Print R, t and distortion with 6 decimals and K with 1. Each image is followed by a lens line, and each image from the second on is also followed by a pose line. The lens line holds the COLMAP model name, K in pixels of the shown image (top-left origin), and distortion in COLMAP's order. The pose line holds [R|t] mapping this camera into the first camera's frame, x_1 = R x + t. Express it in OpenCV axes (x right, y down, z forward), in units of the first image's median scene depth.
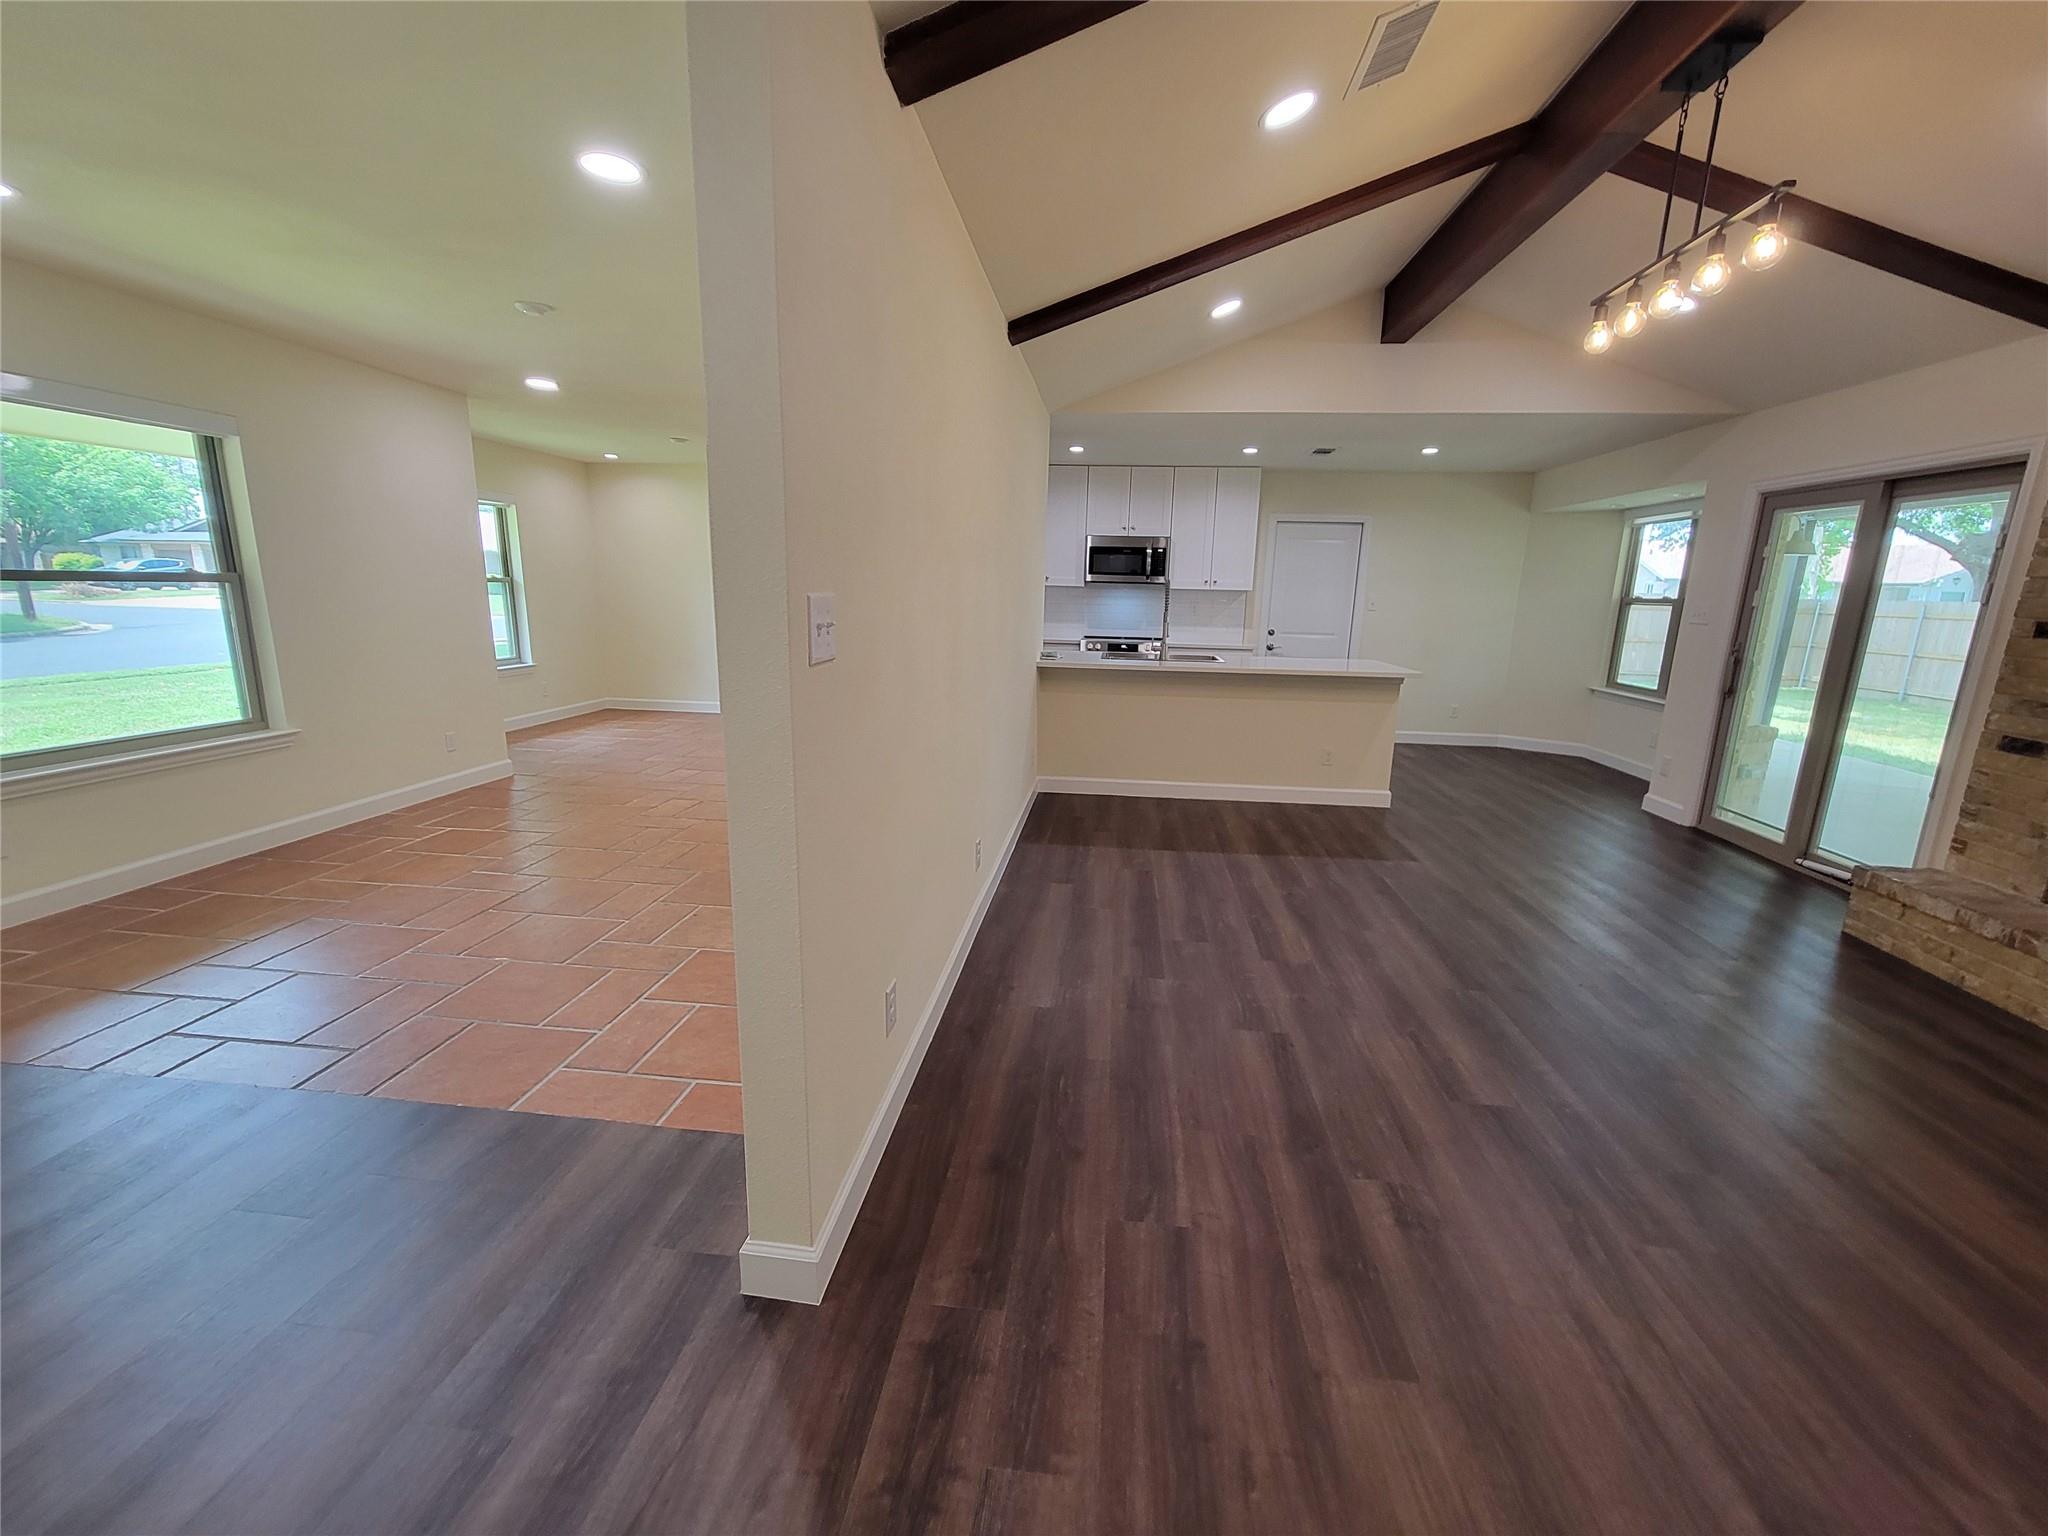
lens RADIAL K [[834.5, 0, 1035.3], [0, 834.5, 774.7], [0, 0, 1]] dist [-0.004025, -0.000193]
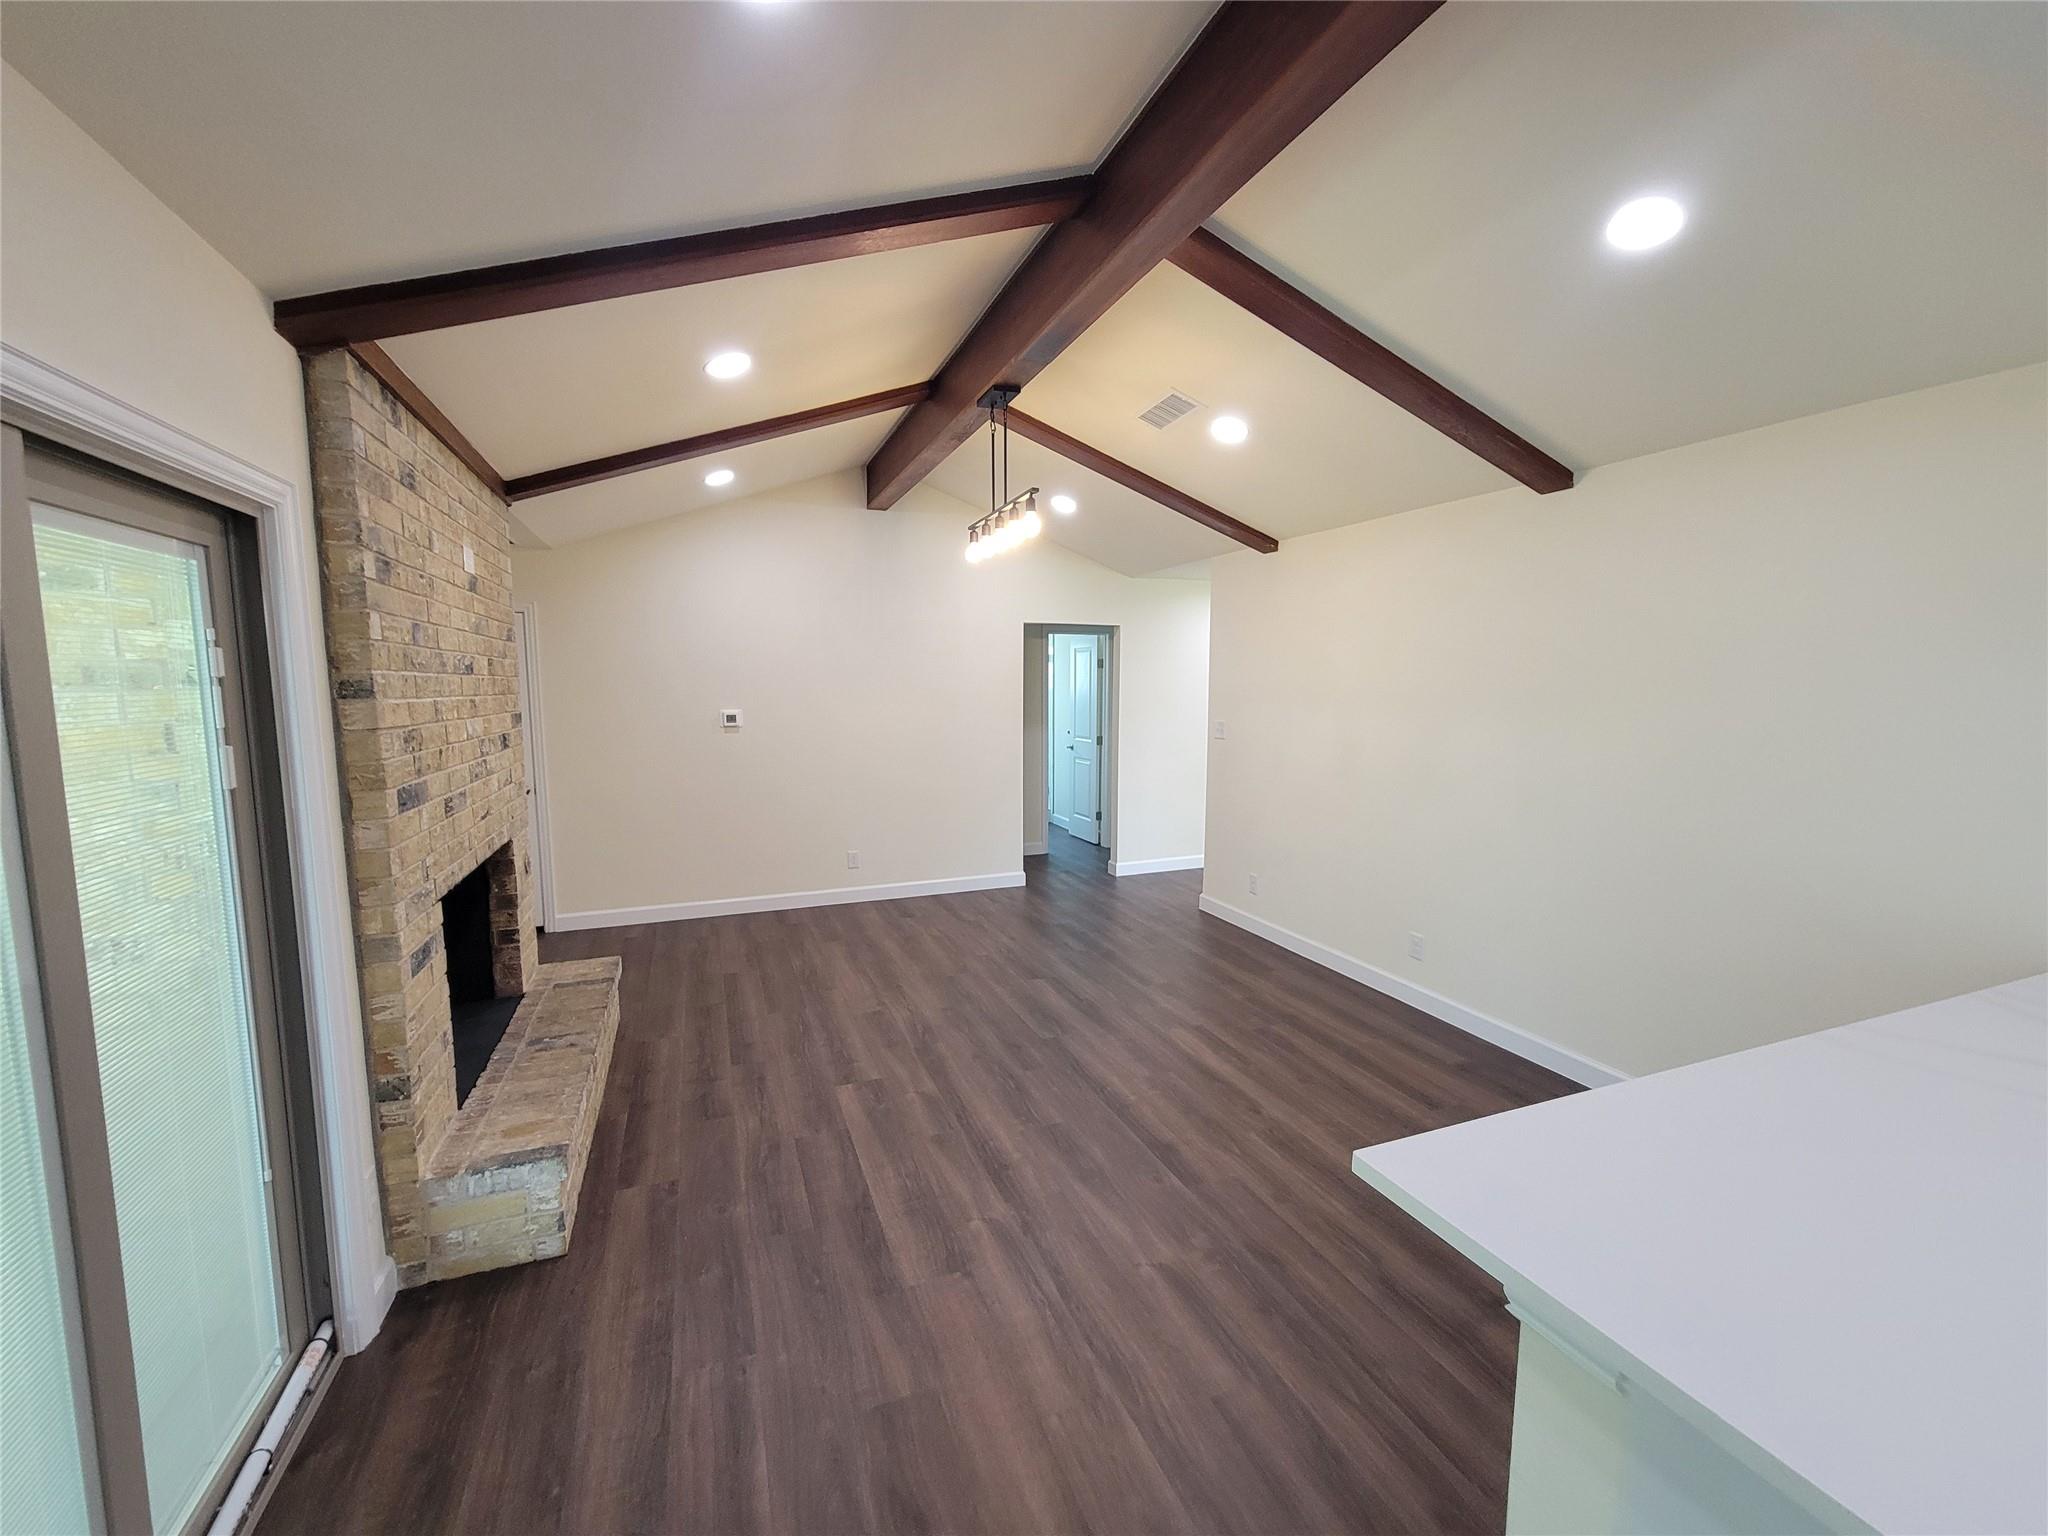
lens RADIAL K [[834.5, 0, 1020.0], [0, 834.5, 764.2], [0, 0, 1]] dist [-0.004025, -0.000193]
pose [[-0.890704, 0.032486, -0.453421, 0.408780], [-0.110668, 0.951937, 0.285601, -0.182343], [0.440906, 0.304565, -0.844300, 0.696455]]
